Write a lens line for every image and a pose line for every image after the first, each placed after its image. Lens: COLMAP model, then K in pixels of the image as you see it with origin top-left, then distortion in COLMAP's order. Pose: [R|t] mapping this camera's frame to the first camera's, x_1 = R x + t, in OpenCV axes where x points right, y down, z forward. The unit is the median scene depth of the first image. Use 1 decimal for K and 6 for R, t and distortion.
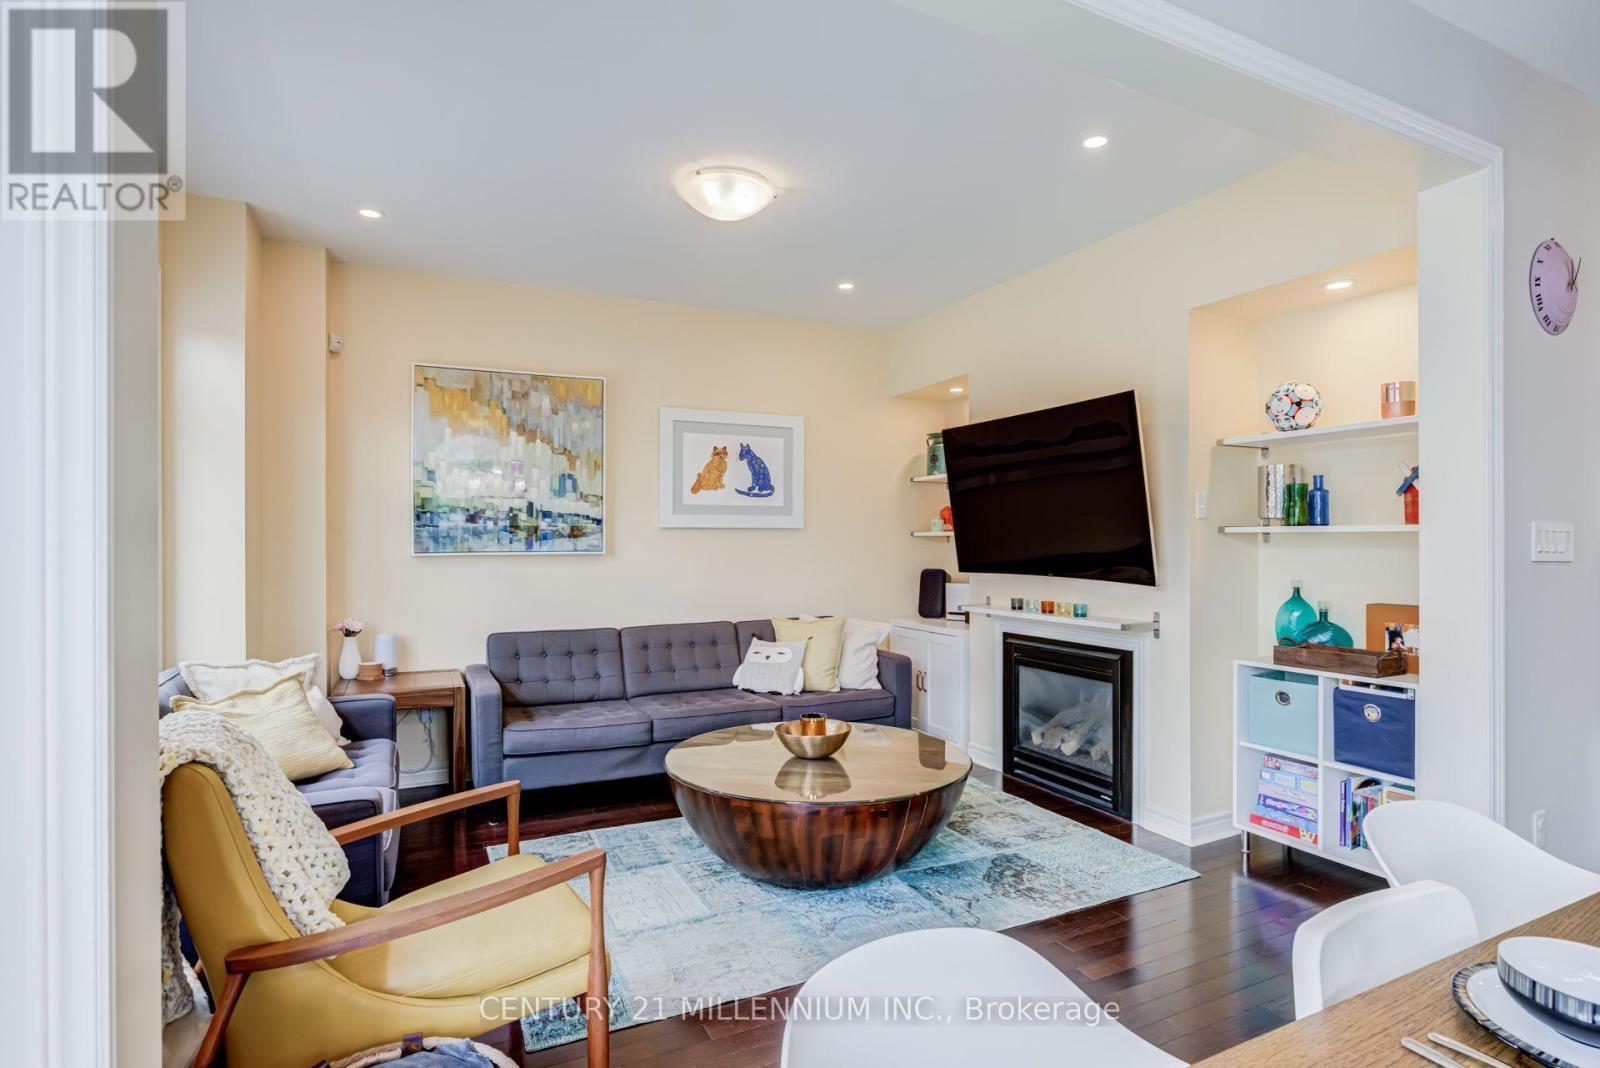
lens RADIAL K [[799.0, 0, 800.0], [0, 799.0, 541.8], [0, 0, 1]] dist [-0.004927, 0.000659]
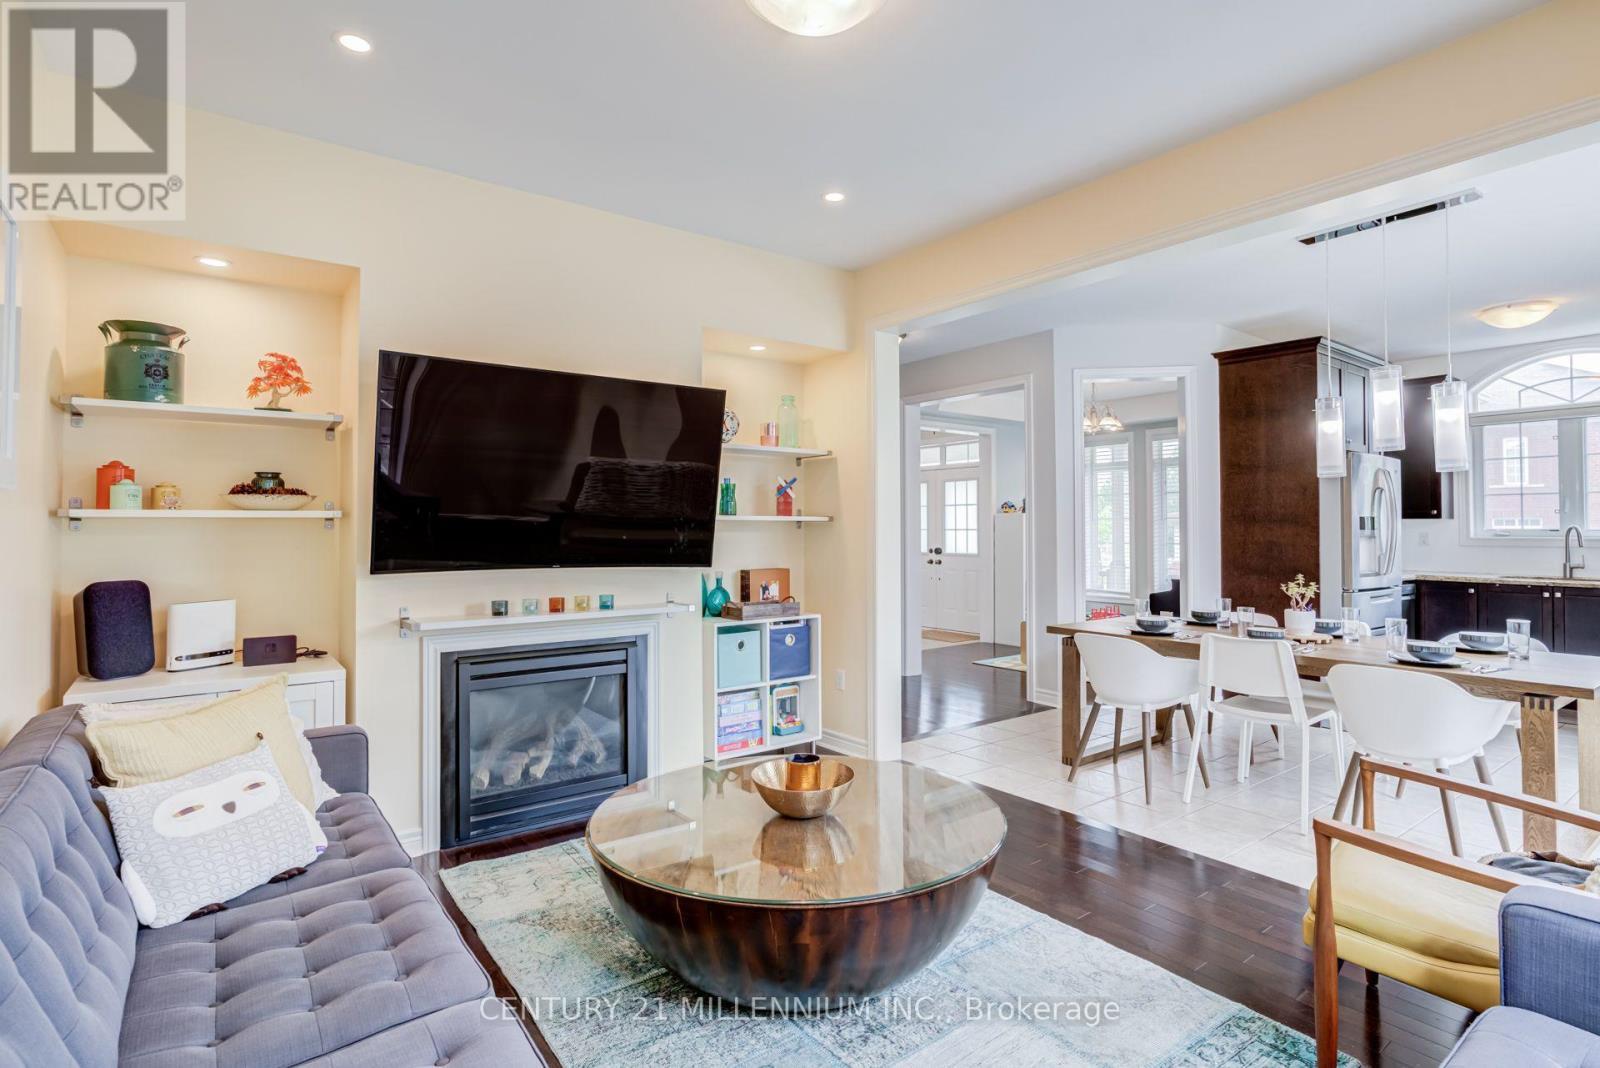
lens RADIAL K [[799.0, 0, 800.8], [0, 799.0, 508.2], [0, 0, 1]] dist [-0.004927, 0.000659]
pose [[-0.178654, 0.025208, 0.983589, -0.549461], [-0.001982, 0.999661, -0.025980, 0.001948], [-0.983910, -0.006591, -0.178543, 0.870897]]
